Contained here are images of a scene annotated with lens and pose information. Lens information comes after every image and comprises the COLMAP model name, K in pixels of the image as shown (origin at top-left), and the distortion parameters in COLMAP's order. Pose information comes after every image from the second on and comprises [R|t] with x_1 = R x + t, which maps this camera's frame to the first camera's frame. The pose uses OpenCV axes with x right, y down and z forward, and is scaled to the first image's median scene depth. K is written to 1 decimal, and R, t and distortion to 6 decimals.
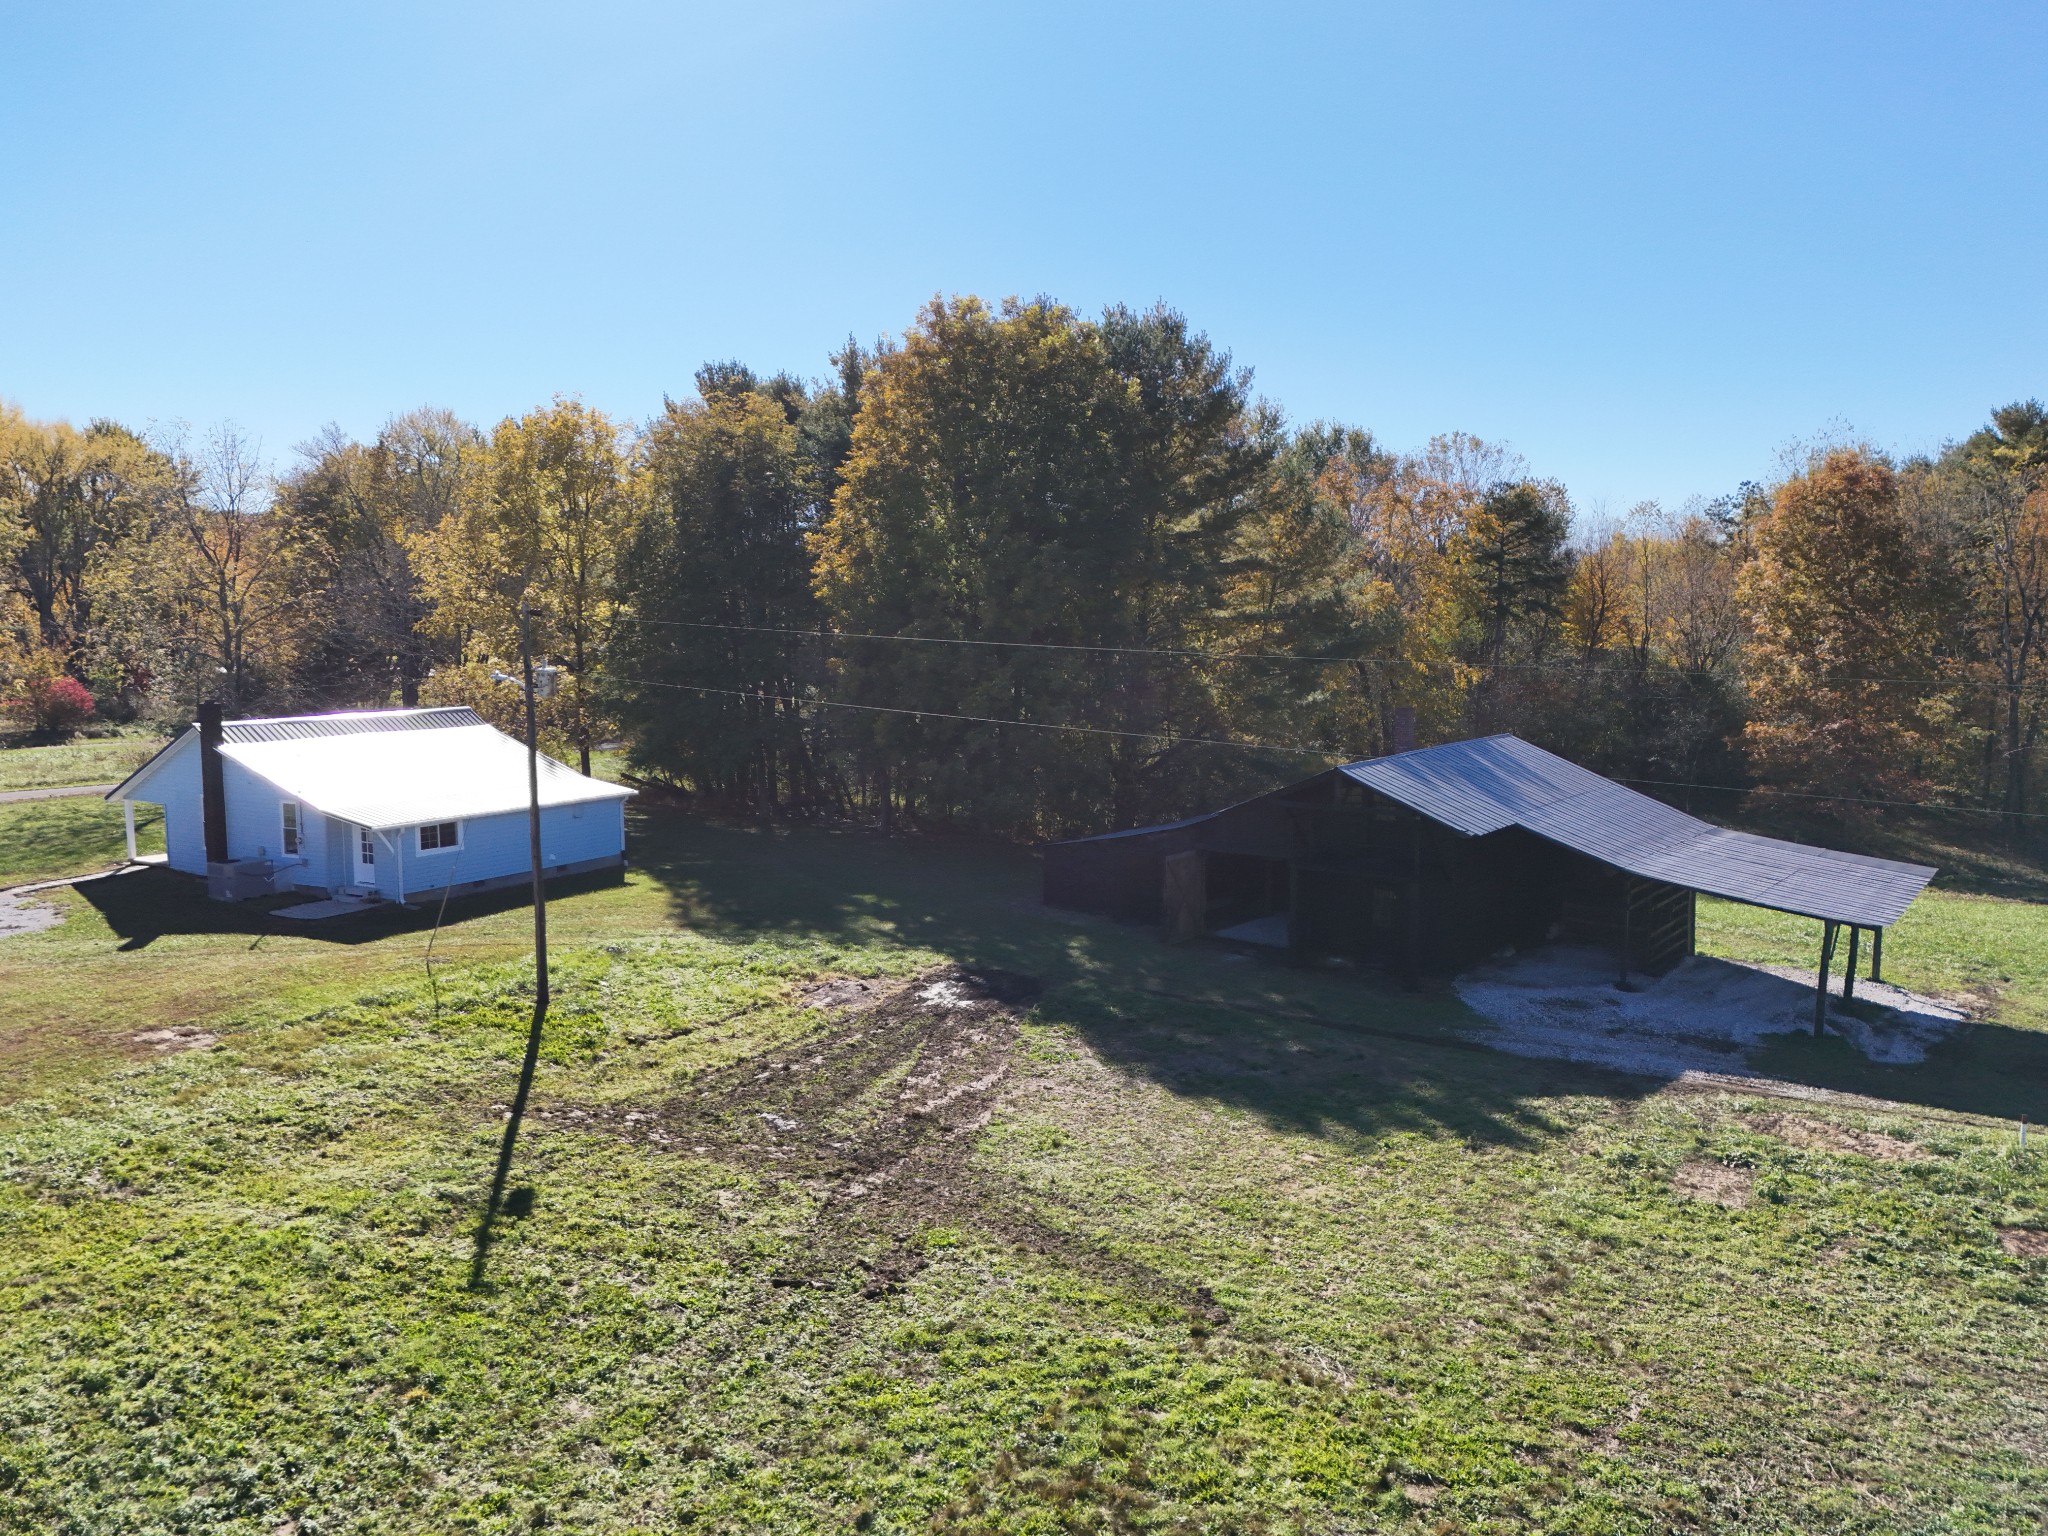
lens RADIAL K [[1306.0, 0, 1026.0], [0, 1306.0, 728.0], [0, 0, 1]] dist [0.002131, 0.000058]
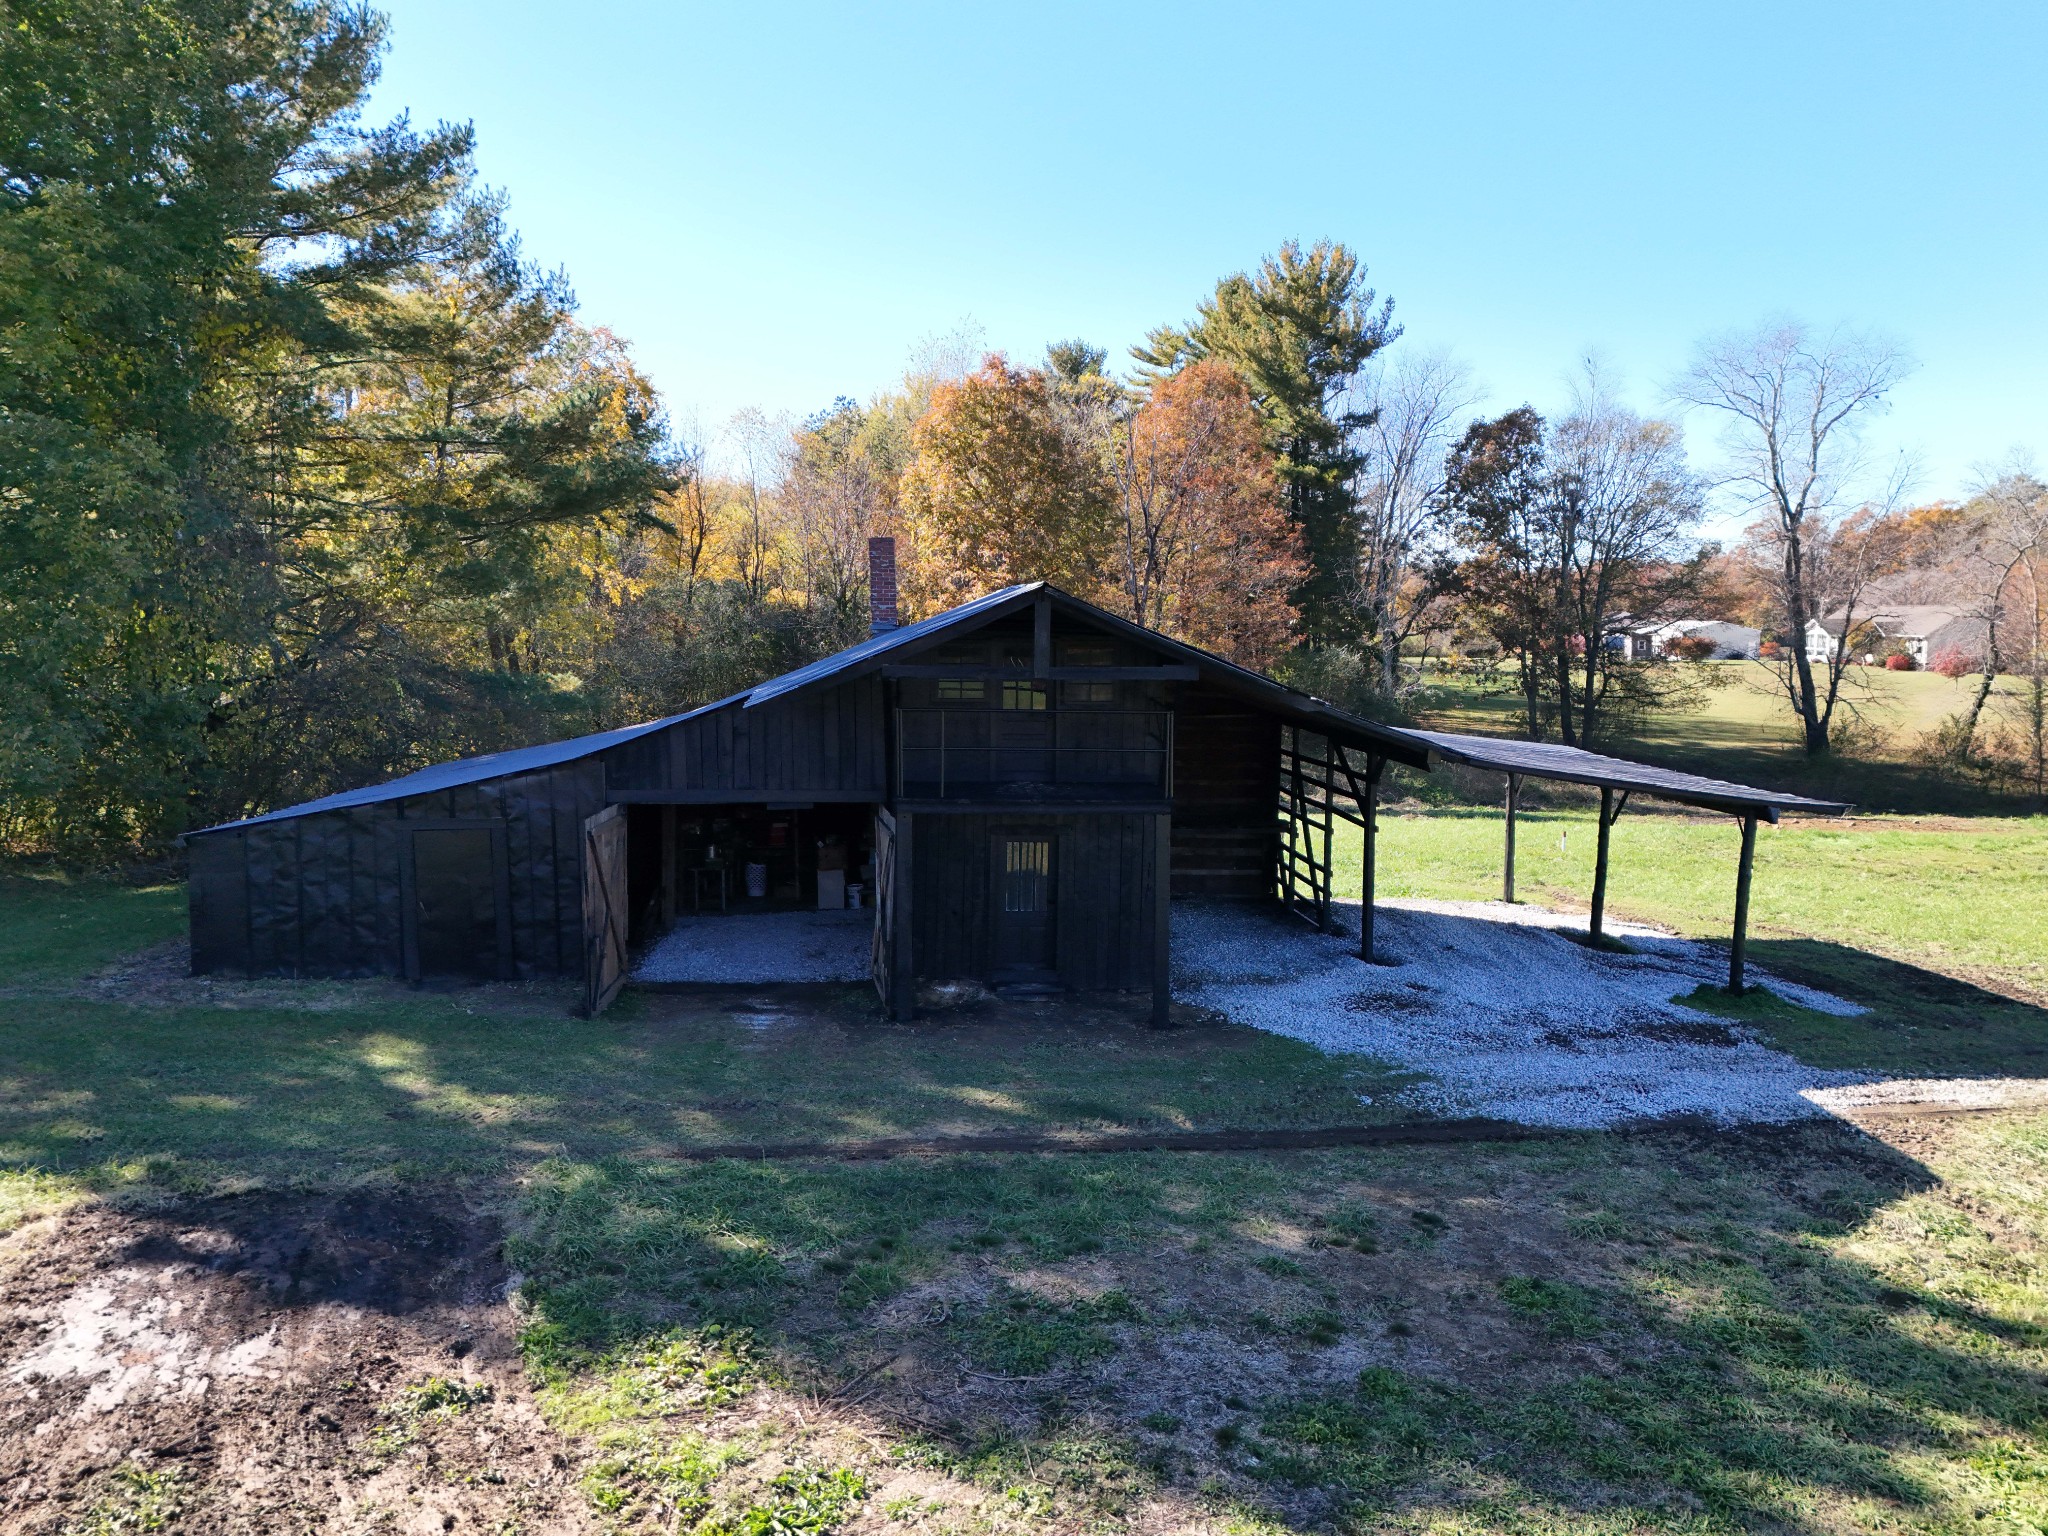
lens RADIAL K [[1447.3, 0, 1024.0], [0, 1447.3, 768.0], [0, 0, 1]] dist [0.005238, -0.001475]
pose [[0.761868, -0.064893, 0.644473, -0.092714], [0.032835, 0.997559, 0.061630, 0.055464], [-0.646899, -0.025792, 0.762139, 0.533070]]
